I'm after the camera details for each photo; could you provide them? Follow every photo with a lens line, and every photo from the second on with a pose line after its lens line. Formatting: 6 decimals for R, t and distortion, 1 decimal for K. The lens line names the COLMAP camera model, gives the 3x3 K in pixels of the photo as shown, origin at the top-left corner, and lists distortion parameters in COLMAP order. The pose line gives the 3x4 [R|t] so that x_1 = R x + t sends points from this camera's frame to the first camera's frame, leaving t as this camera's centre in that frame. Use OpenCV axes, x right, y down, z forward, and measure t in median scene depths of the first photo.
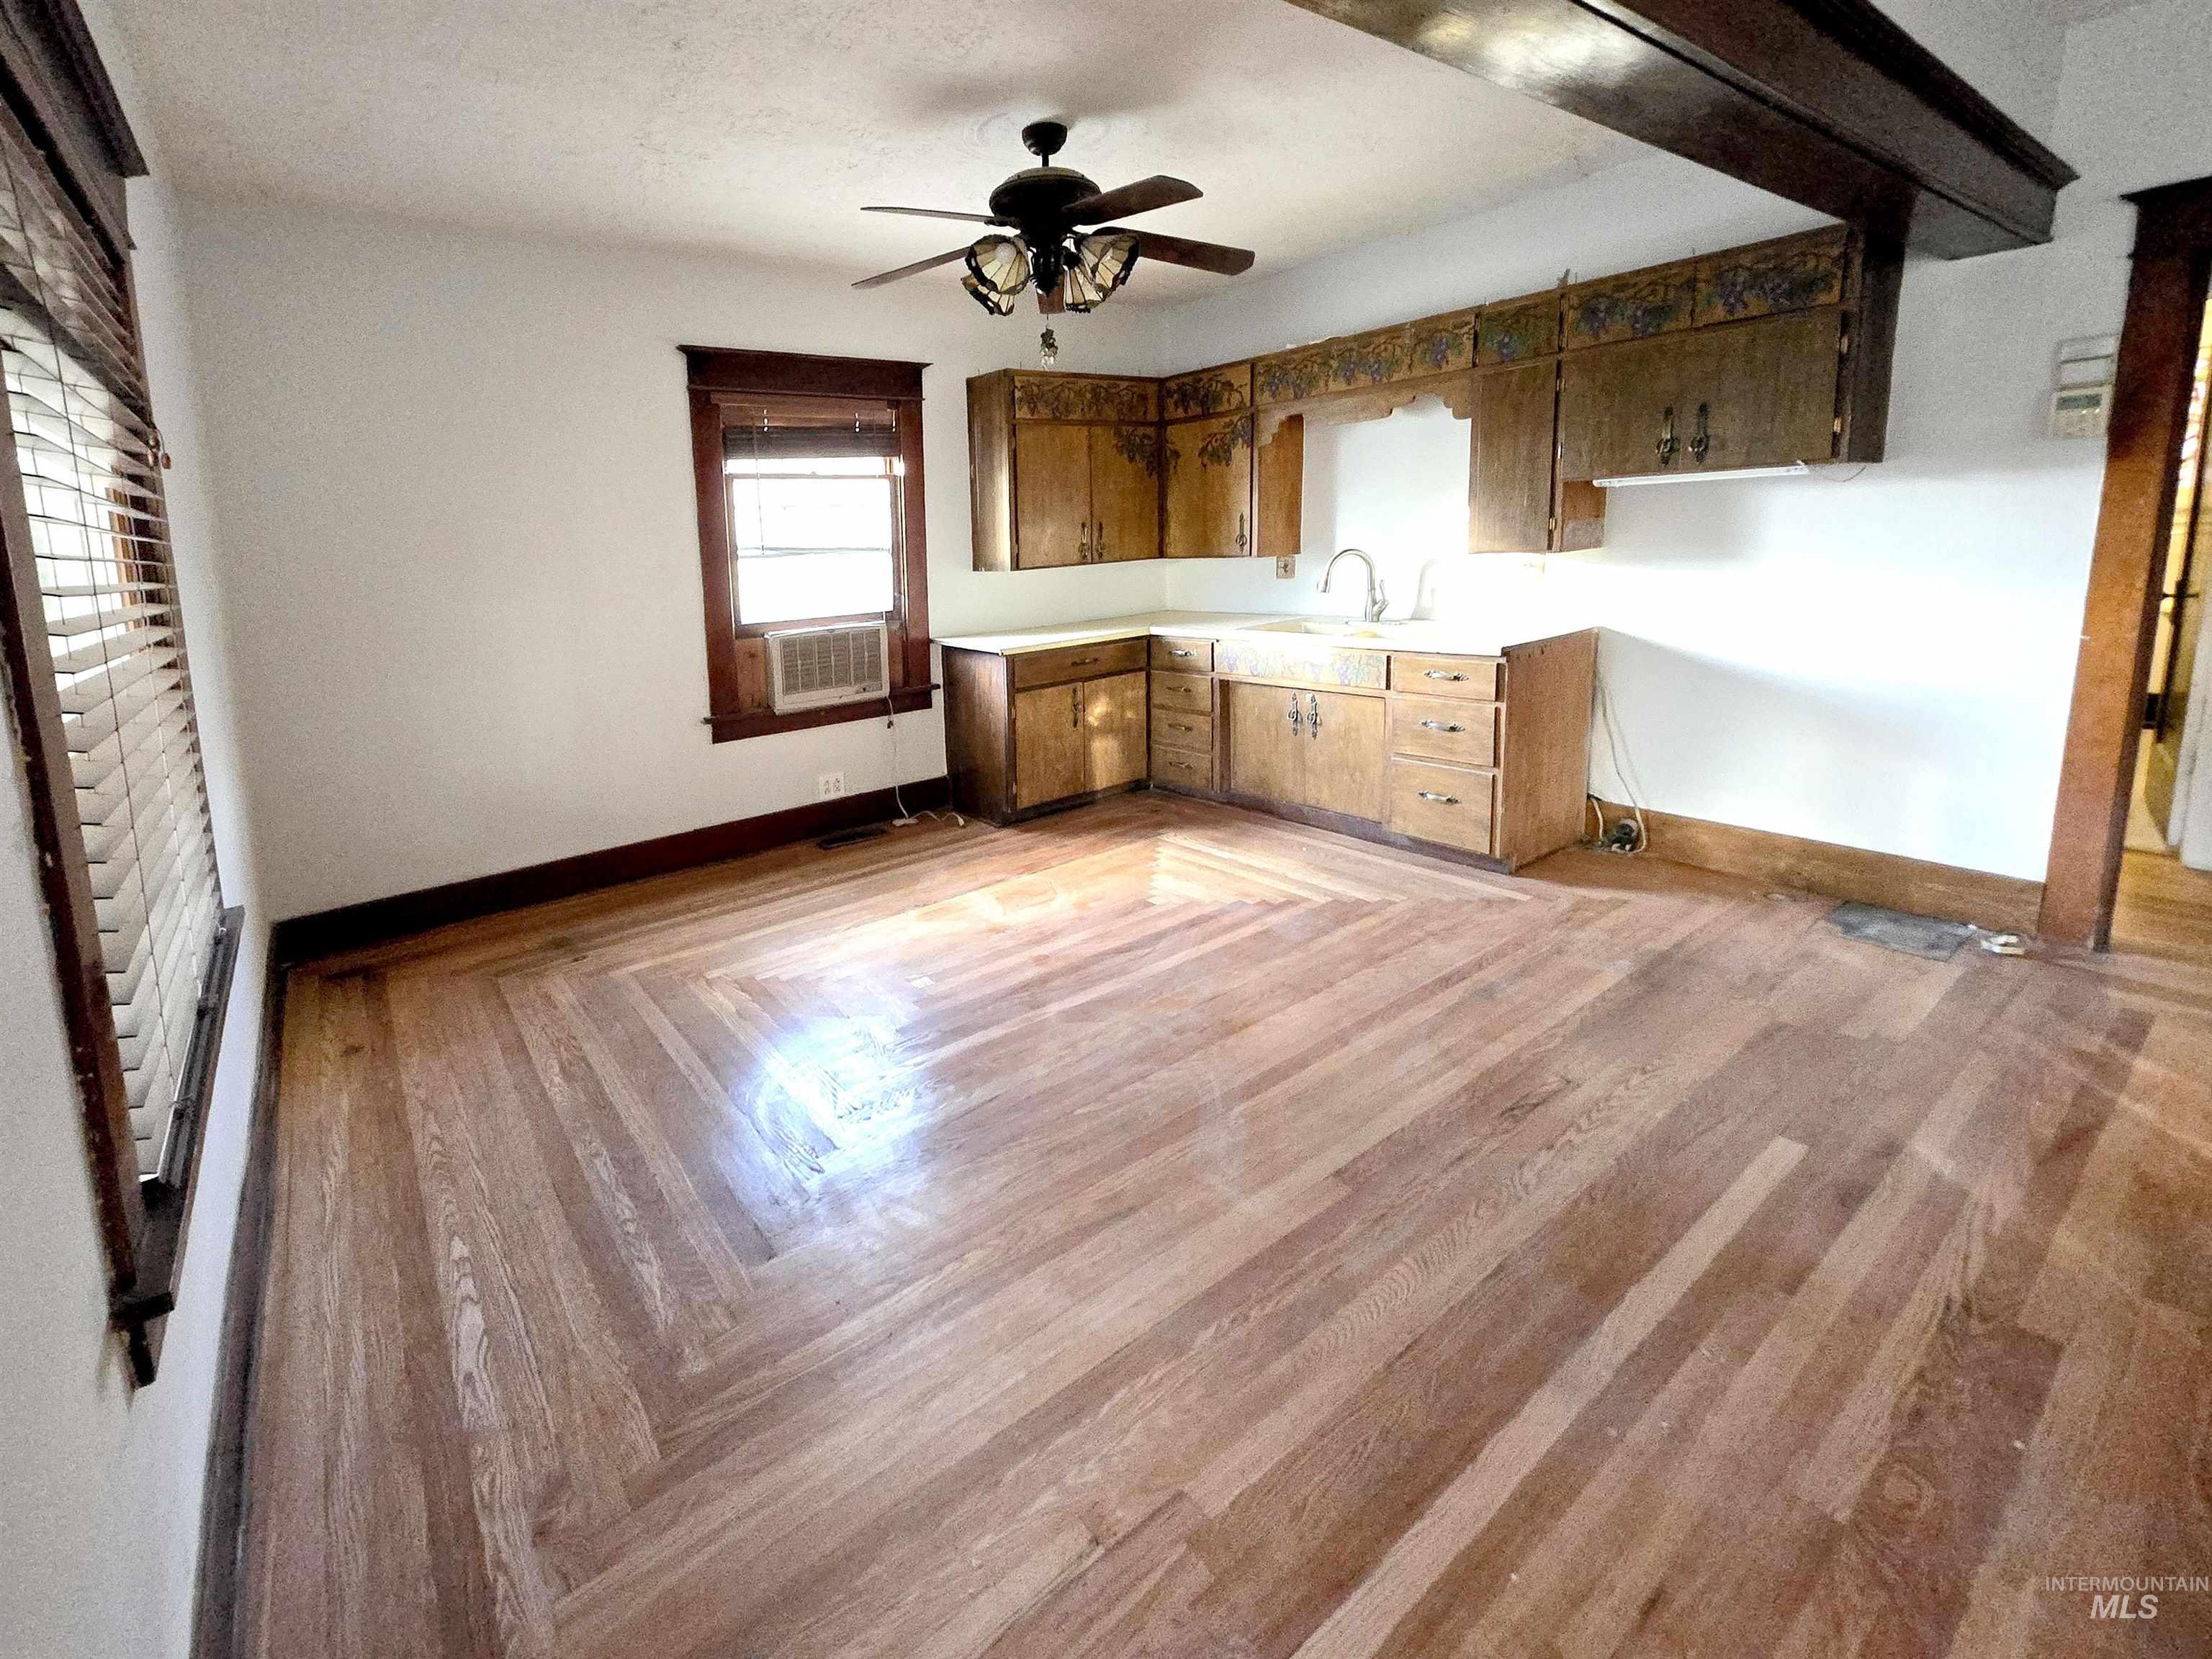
lens RADIAL K [[904.2, 0, 1104.3], [0, 904.2, 642.8], [0, 0, 1]] dist [0.002063, 0.000108]
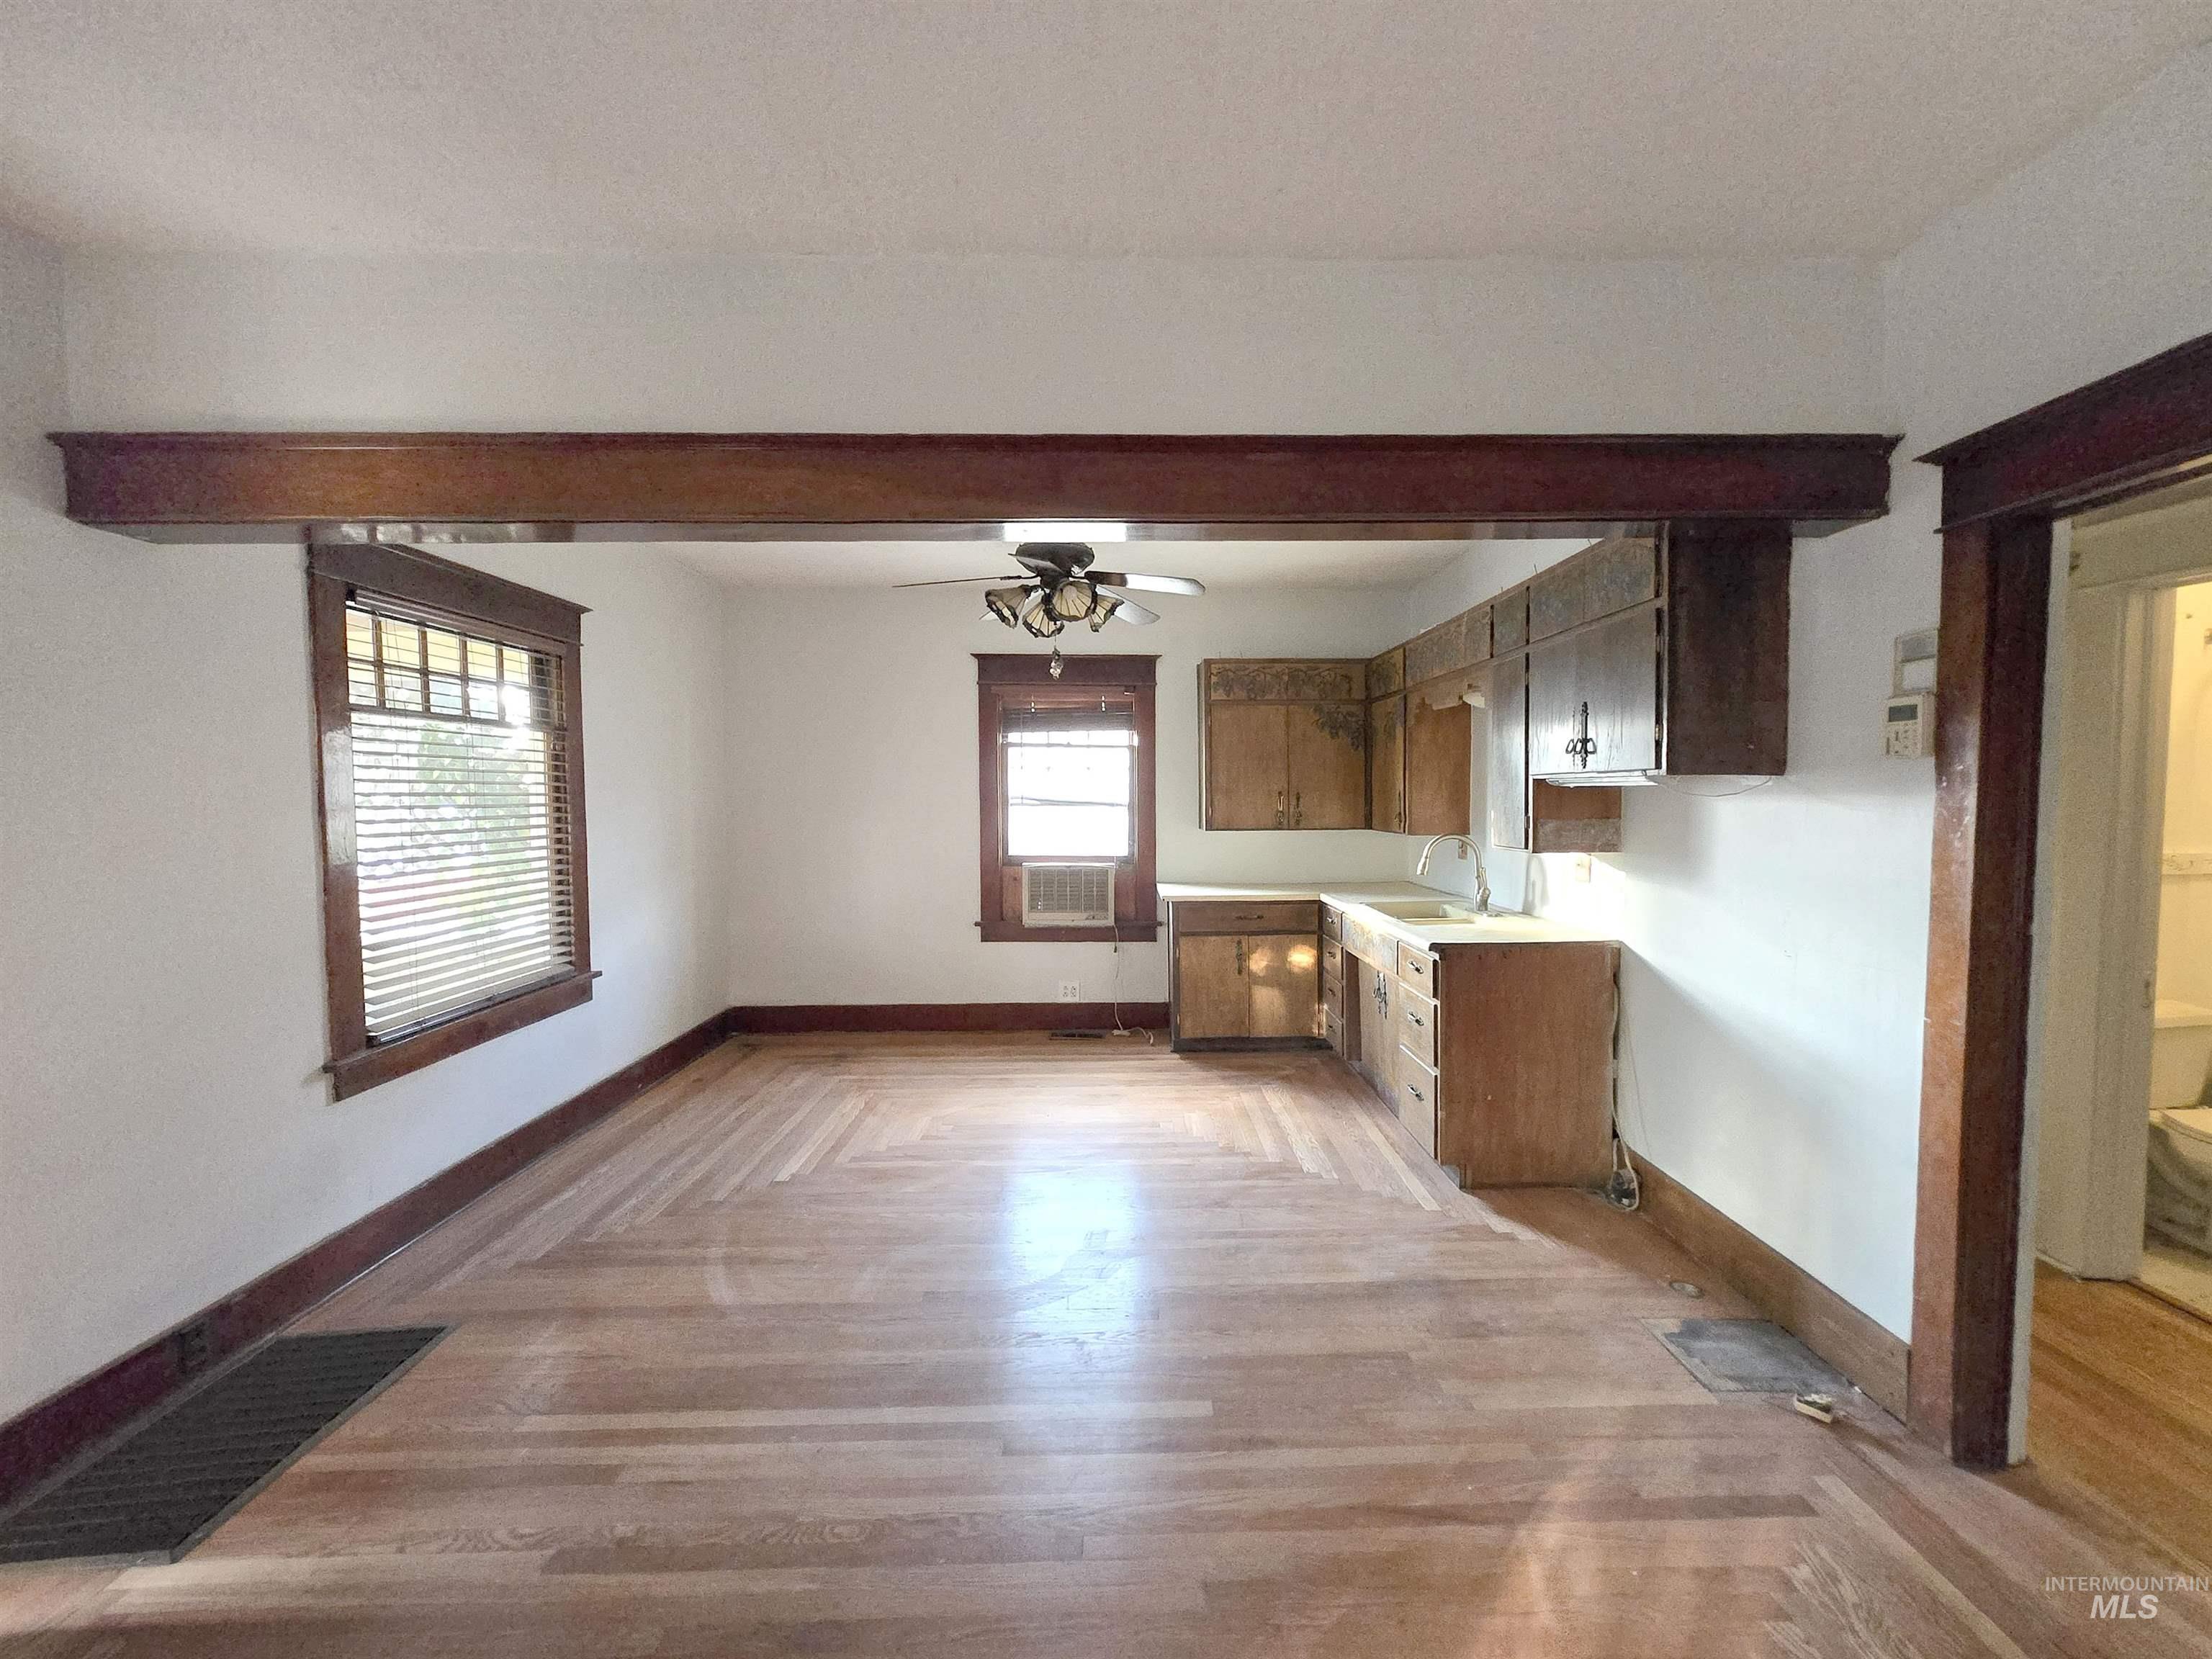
lens RADIAL K [[880.0, 0, 1106.0], [0, 880.0, 829.5], [0, 0, 1]] dist [-0.001786, -0.000166]
pose [[0.830141, 0.073941, -0.552629, 0.415918], [-0.112249, 0.993037, -0.035749, -0.026931], [0.546138, 0.091708, 0.832660, 0.001512]]
